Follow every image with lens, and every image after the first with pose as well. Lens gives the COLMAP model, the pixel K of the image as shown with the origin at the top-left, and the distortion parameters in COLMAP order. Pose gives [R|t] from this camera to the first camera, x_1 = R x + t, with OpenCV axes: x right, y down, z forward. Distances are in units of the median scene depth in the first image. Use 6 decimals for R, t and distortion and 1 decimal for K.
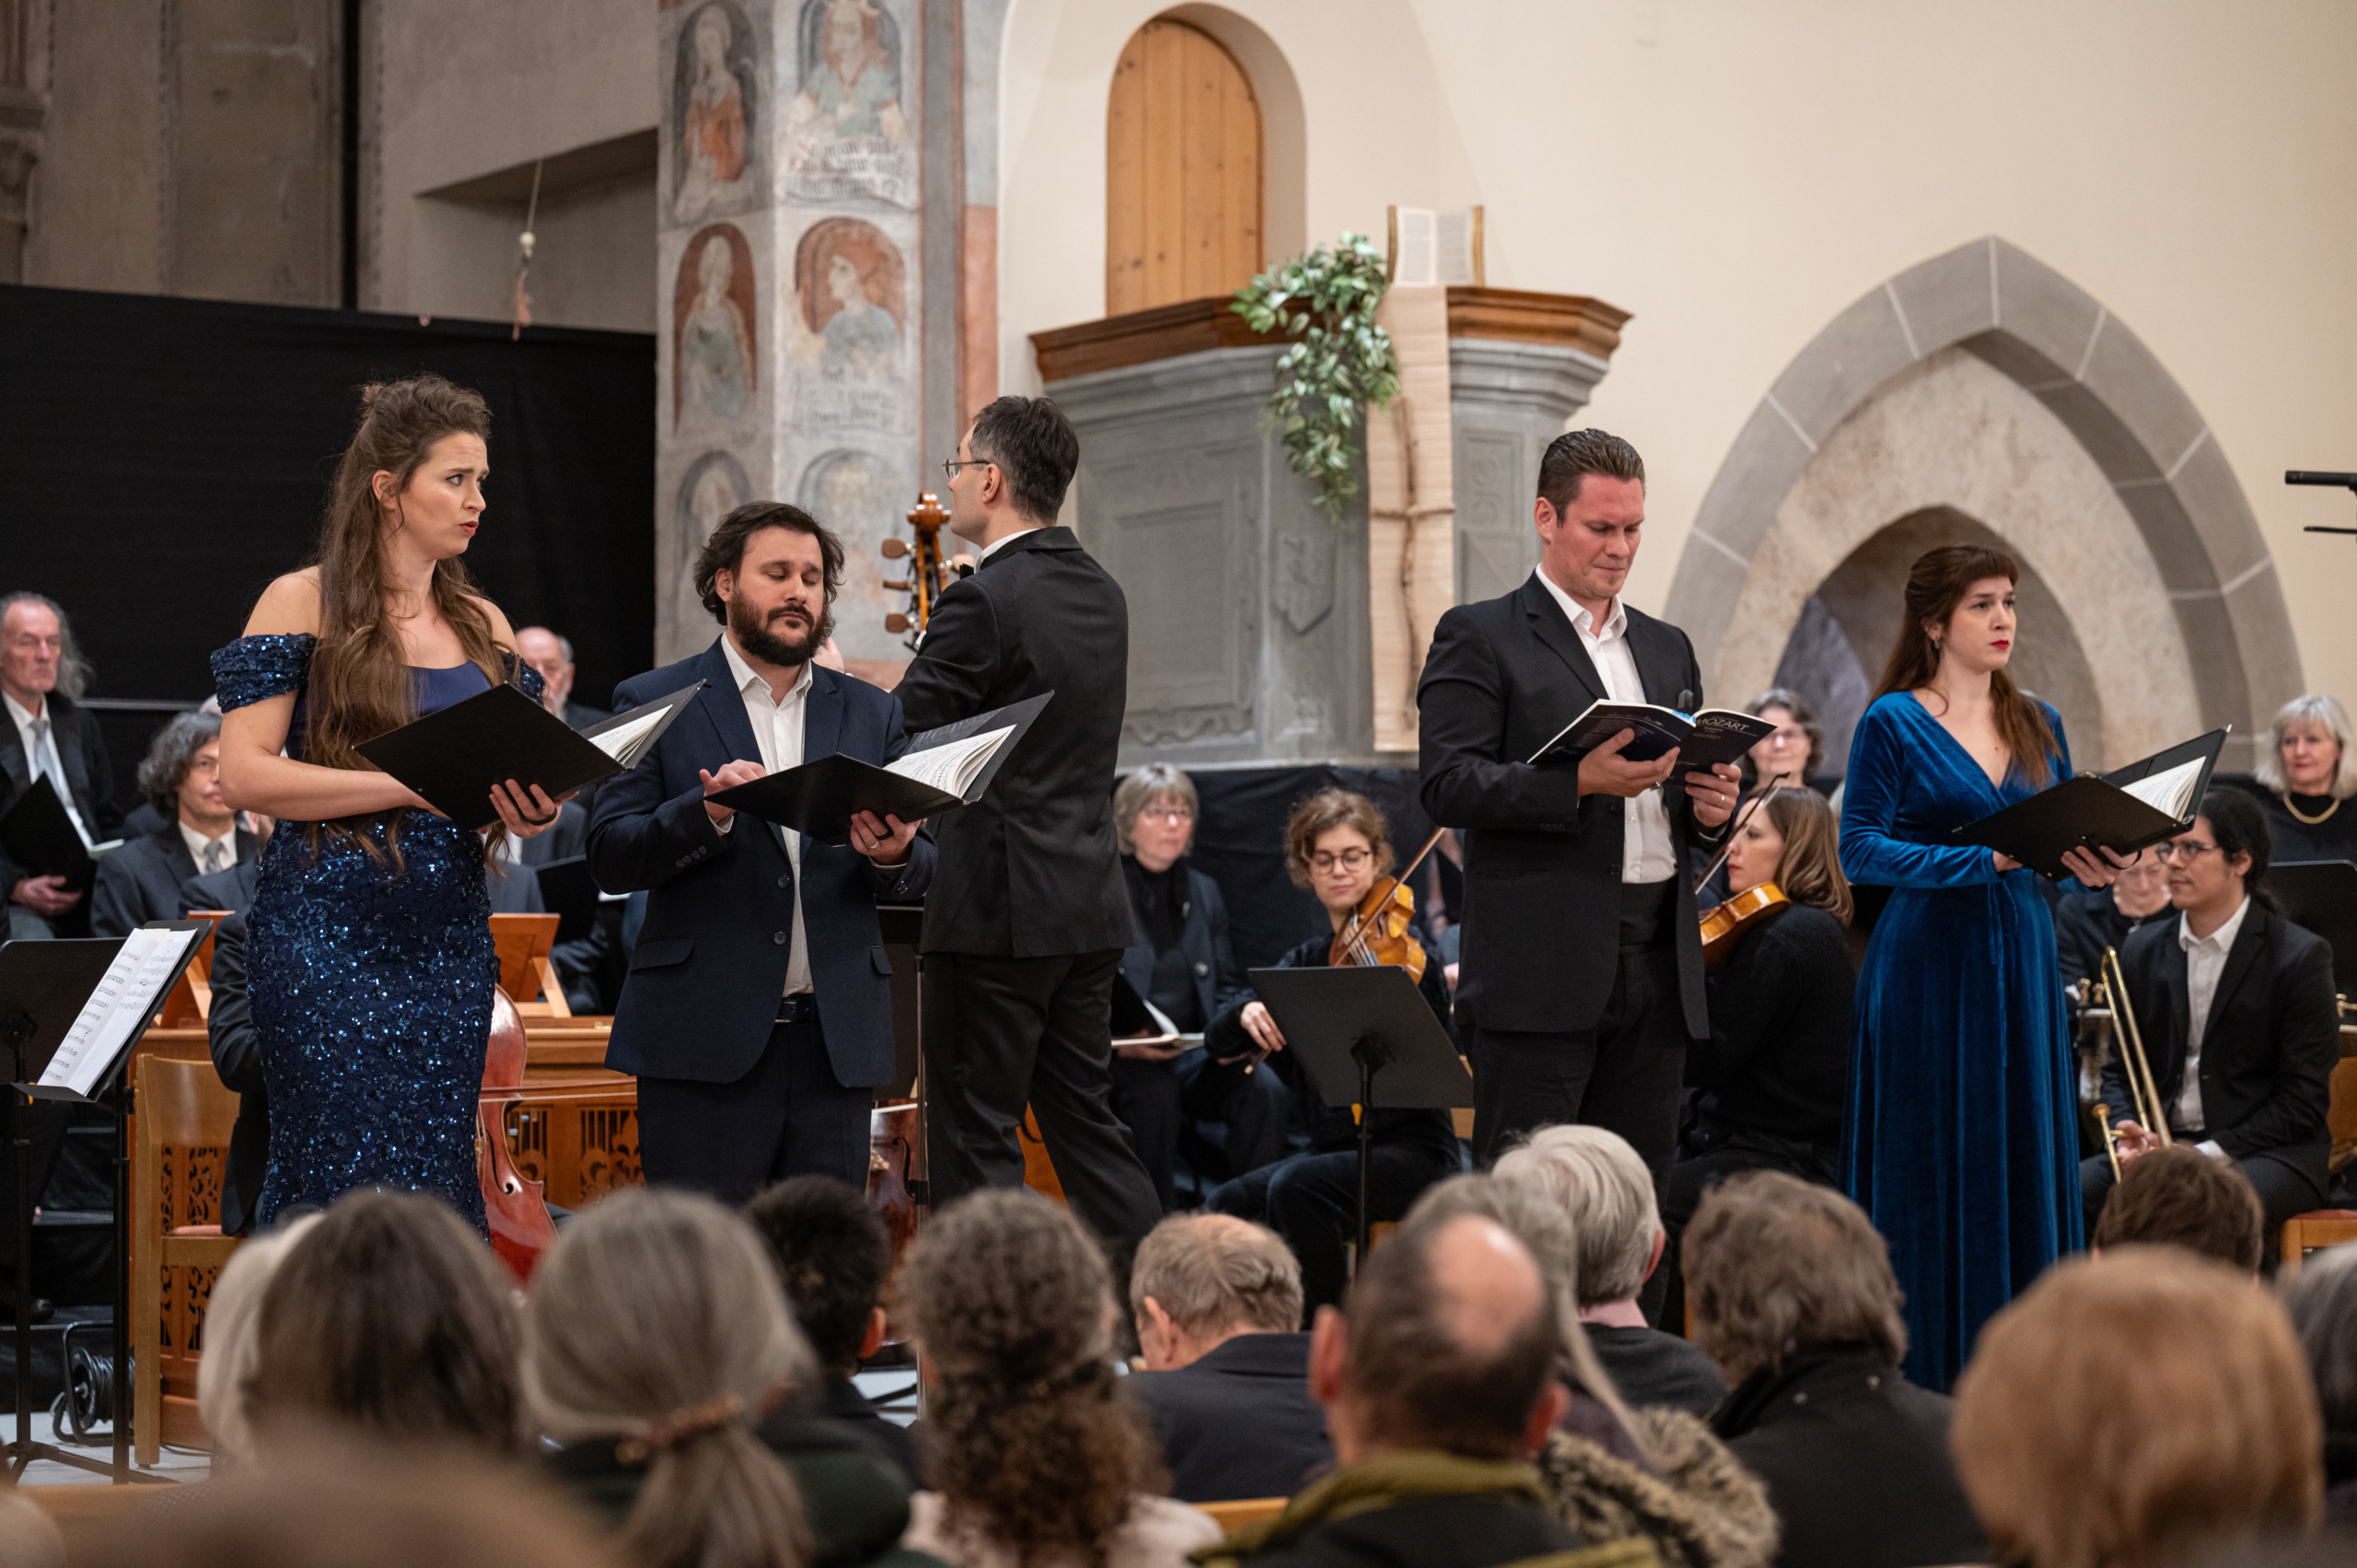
lens RADIAL K [[5529.7, 0, 1187.6], [0, 5529.7, 789.3], [0, 0, 1]] dist [0.016378, 0.000000]
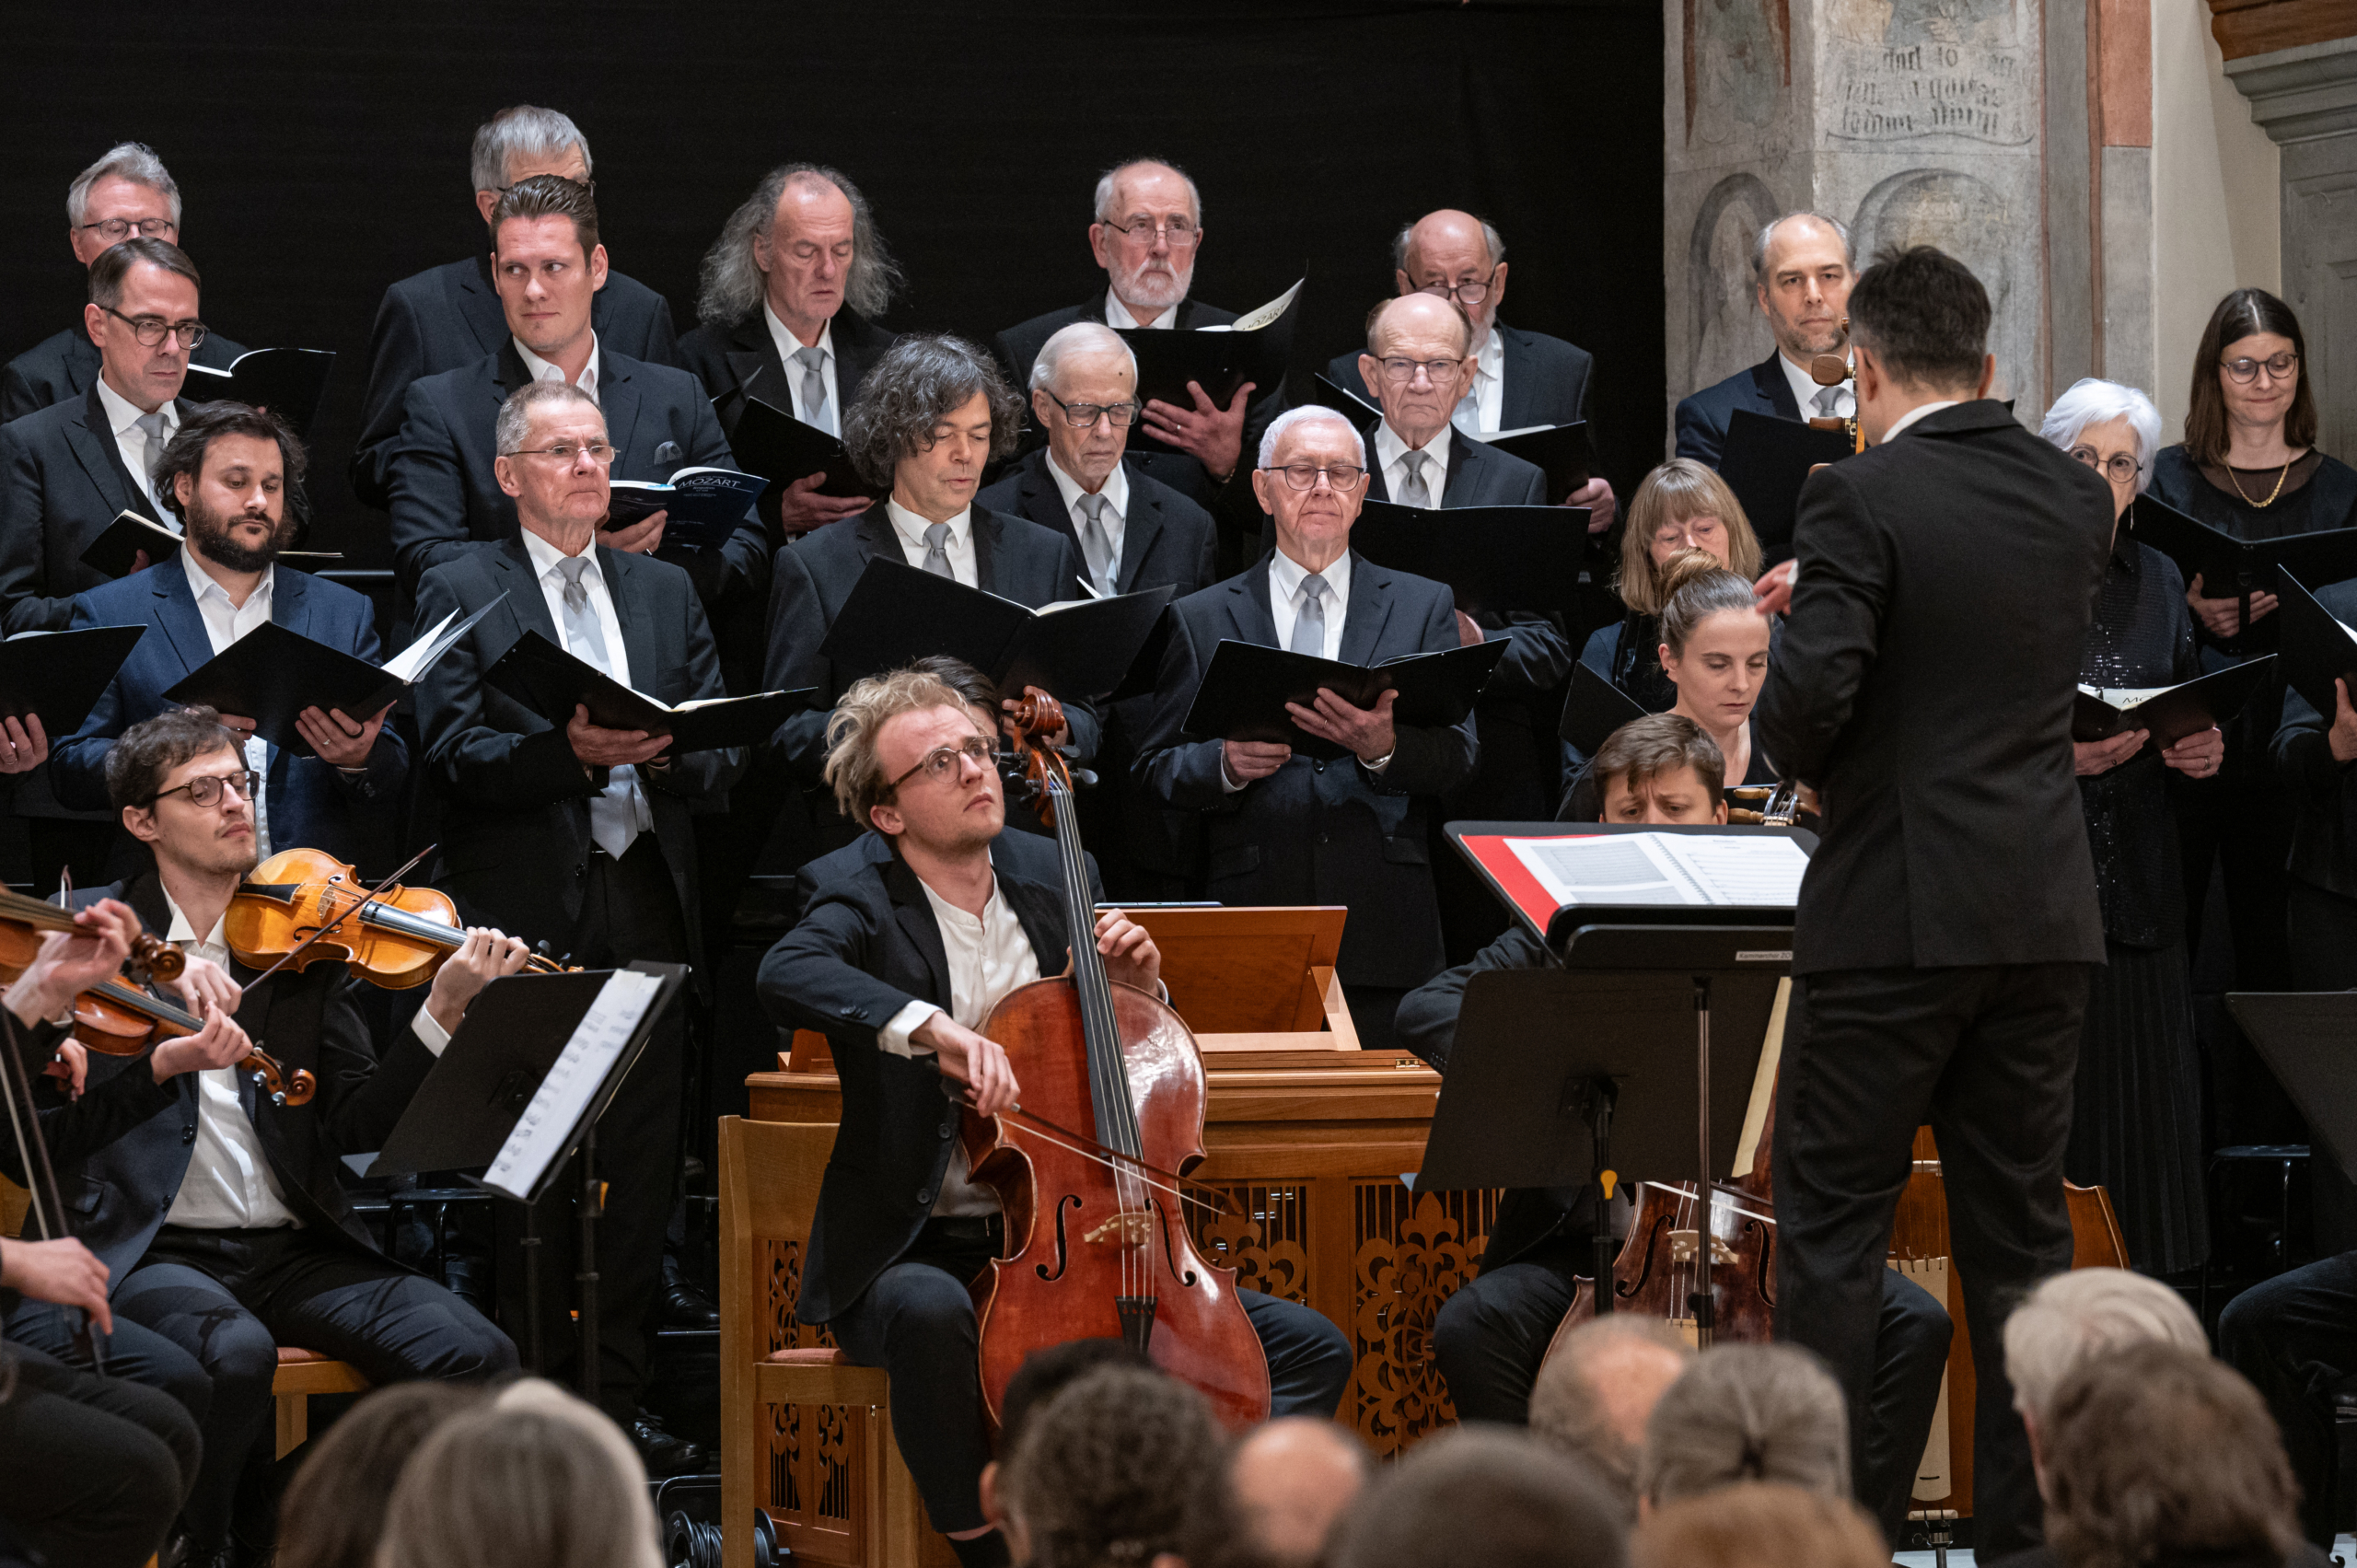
lens RADIAL K [[9919.2, 0, 1174.9], [0, 9919.2, 782.0], [0, 0, 1]] dist [0.268512, 0.000000]
pose [[0.975781, -0.008440, -0.218589, 0.111961], [0.015126, 0.999467, 0.028932, -0.023793], [0.218228, -0.031538, 0.975388, -0.192735]]
